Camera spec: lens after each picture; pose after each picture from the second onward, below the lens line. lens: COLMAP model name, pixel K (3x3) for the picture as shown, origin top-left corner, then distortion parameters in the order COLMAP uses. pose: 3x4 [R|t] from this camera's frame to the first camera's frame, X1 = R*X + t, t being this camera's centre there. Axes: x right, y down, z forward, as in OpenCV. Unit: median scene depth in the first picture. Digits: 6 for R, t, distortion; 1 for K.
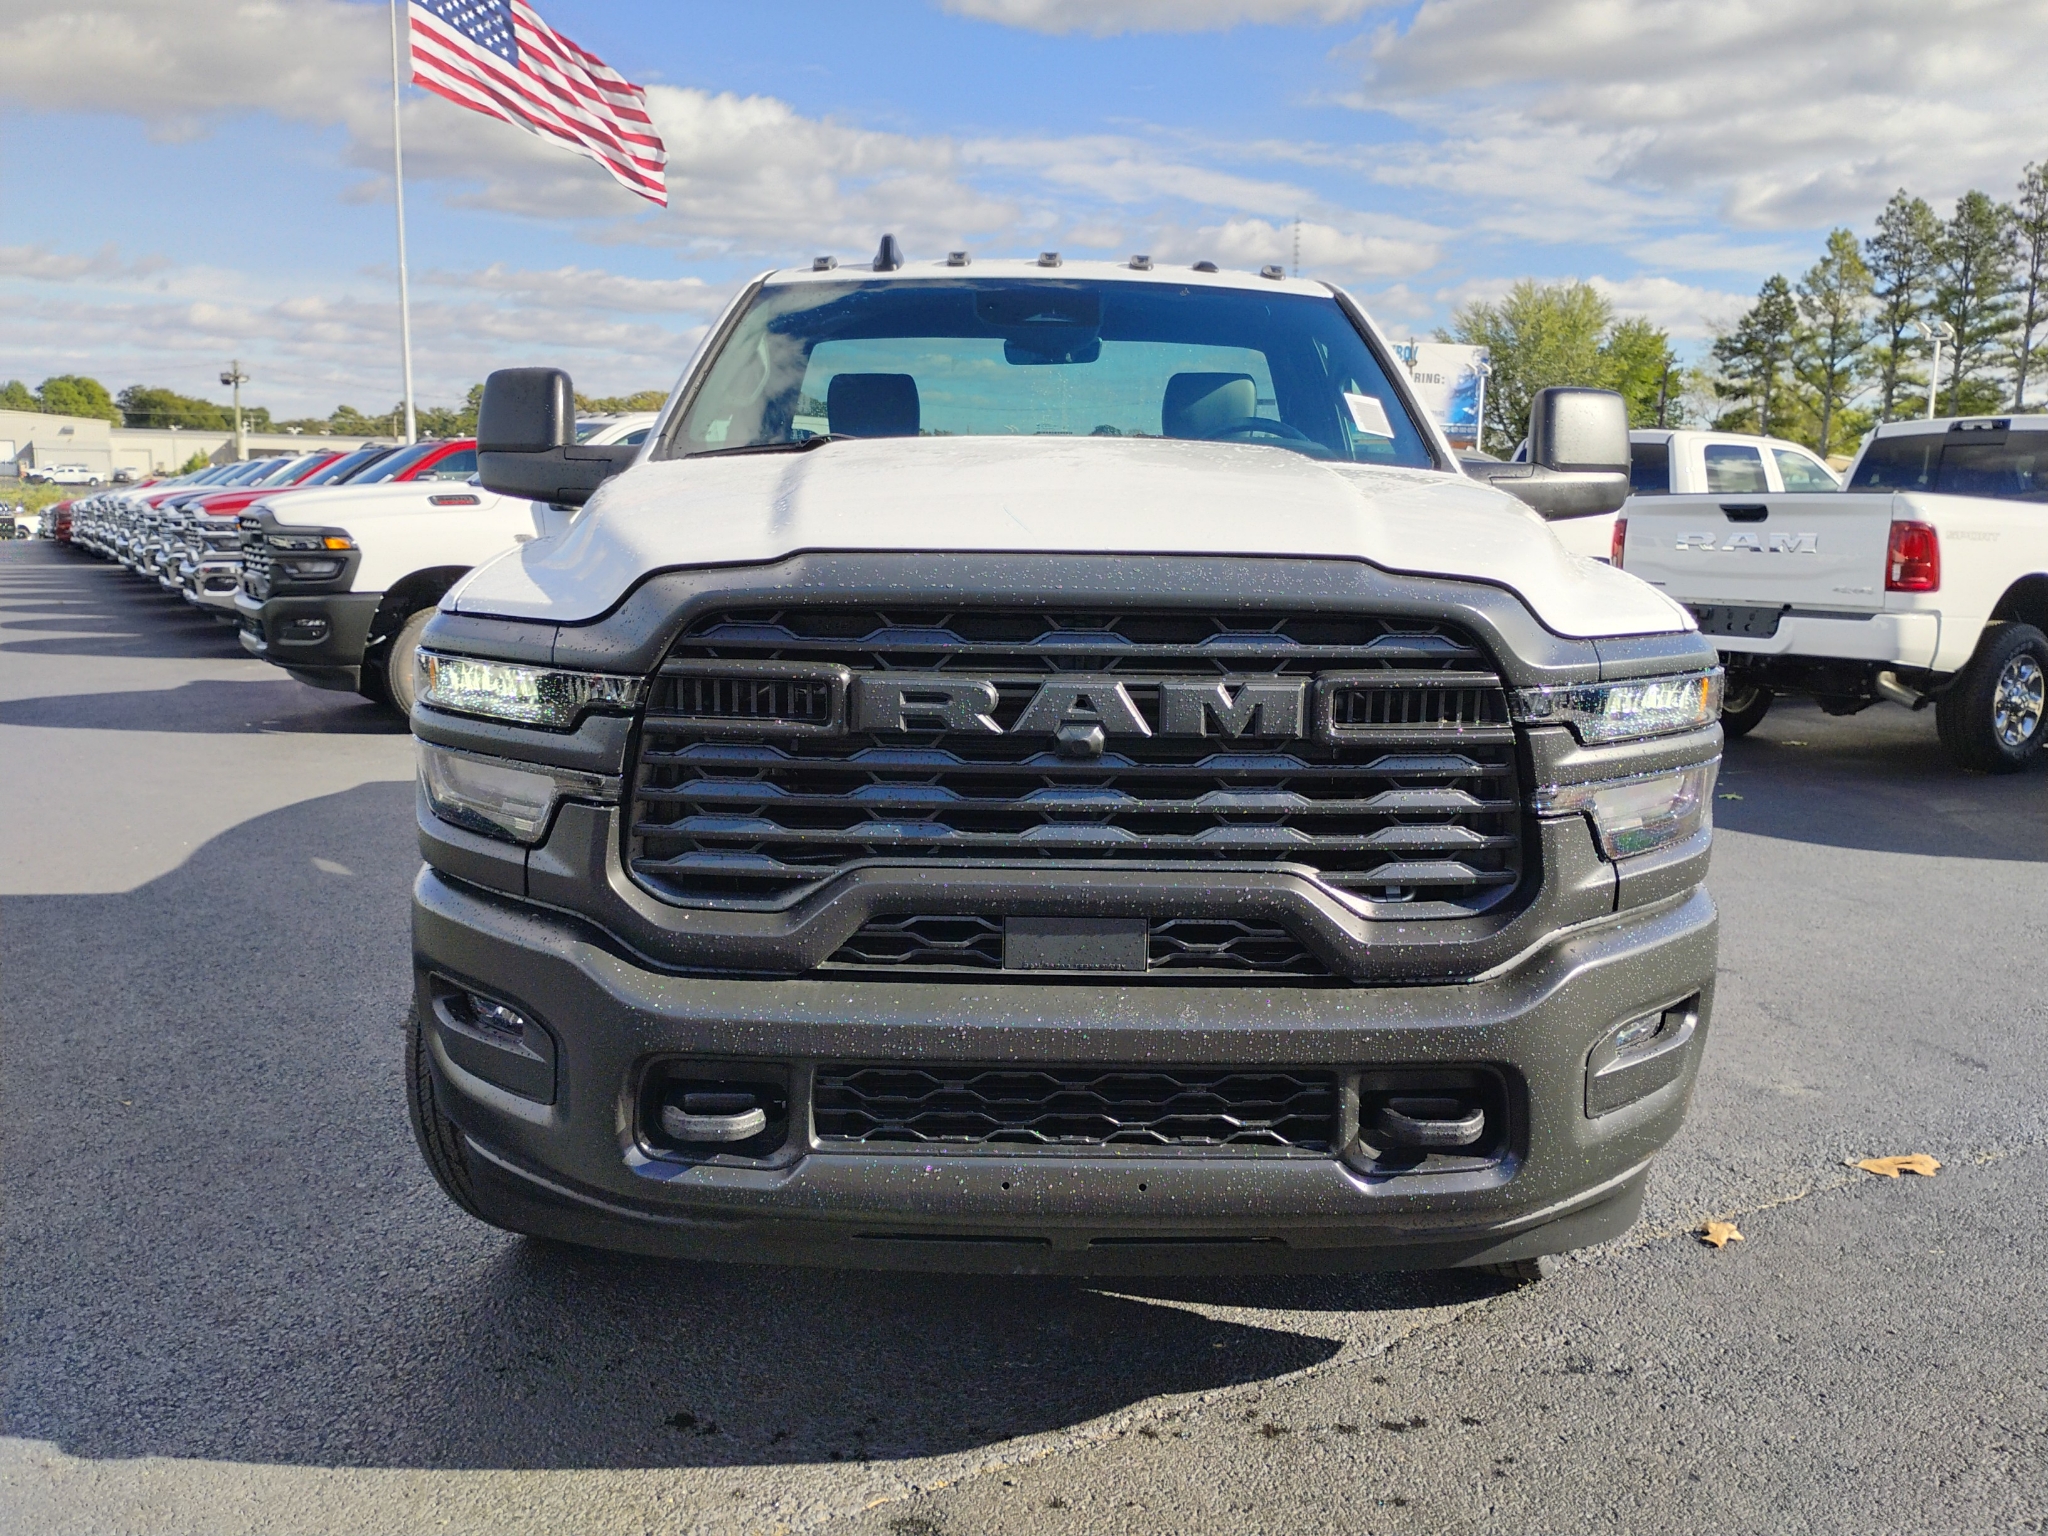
lens RADIAL K [[1706.9, 0, 1060.0], [0, 1706.9, 772.7], [0, 0, 1]] dist [0.078273, -0.105047]
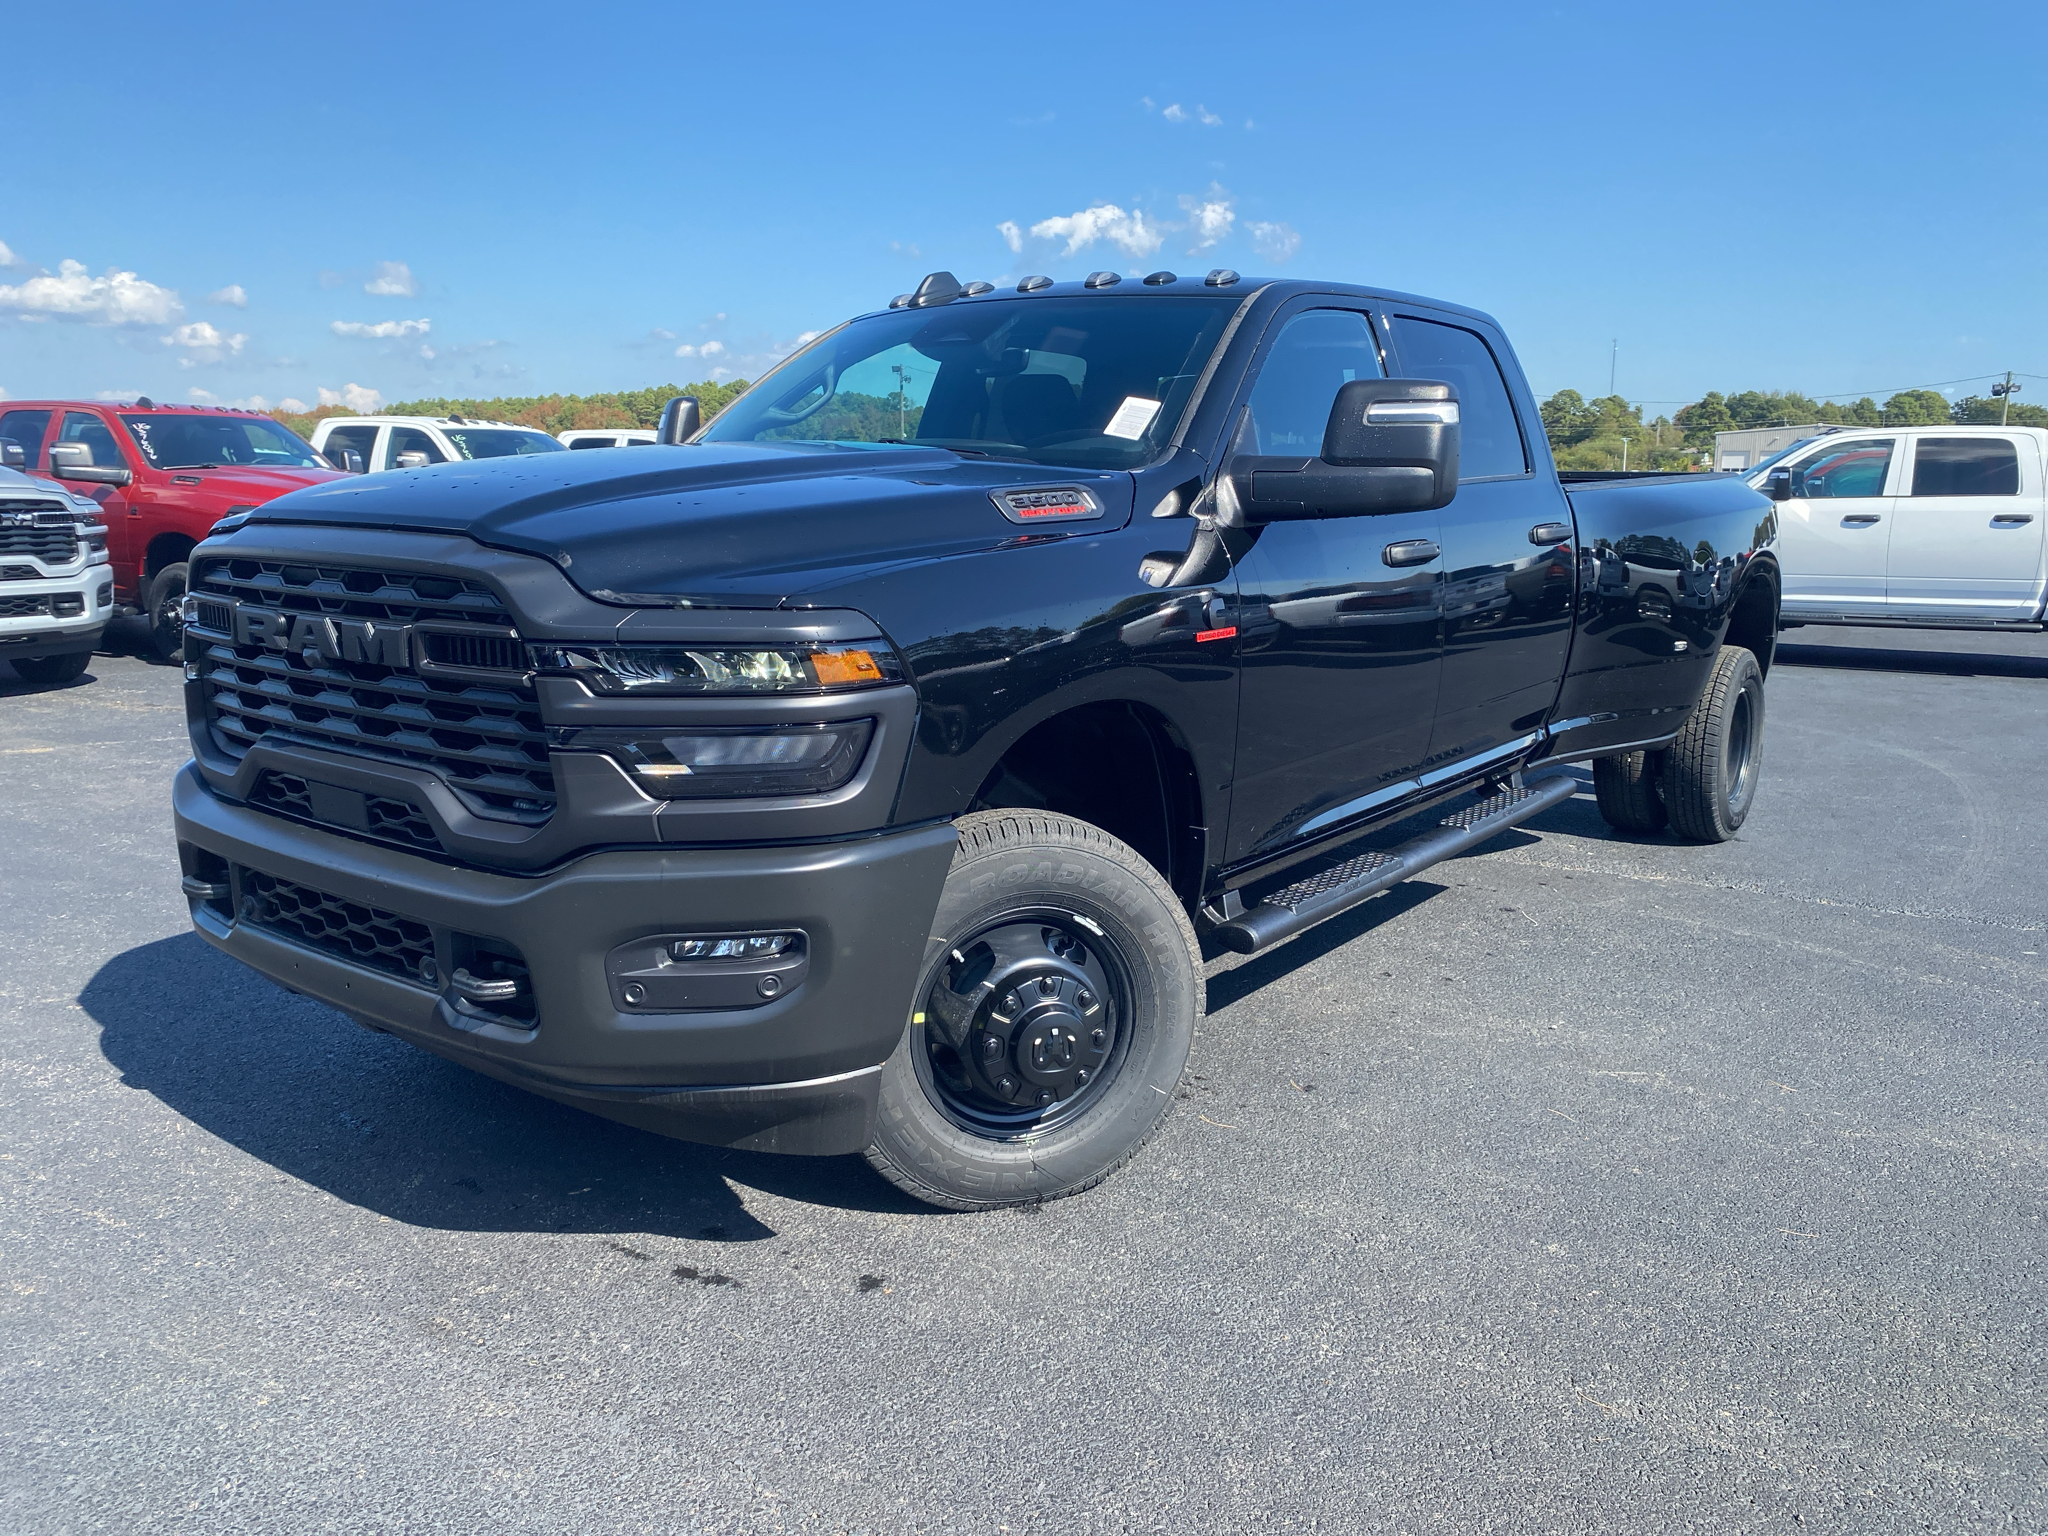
lens RADIAL K [[1564.8, 0, 1029.4], [0, 1564.8, 763.8], [0, 0, 1]] dist [0.007890, -0.004430]
pose [[0.783954, 0.106355, -0.611641, 1.164543], [-0.102825, 0.993853, 0.041023, -0.042713], [0.612244, 0.030732, 0.790072, 0.303987]]
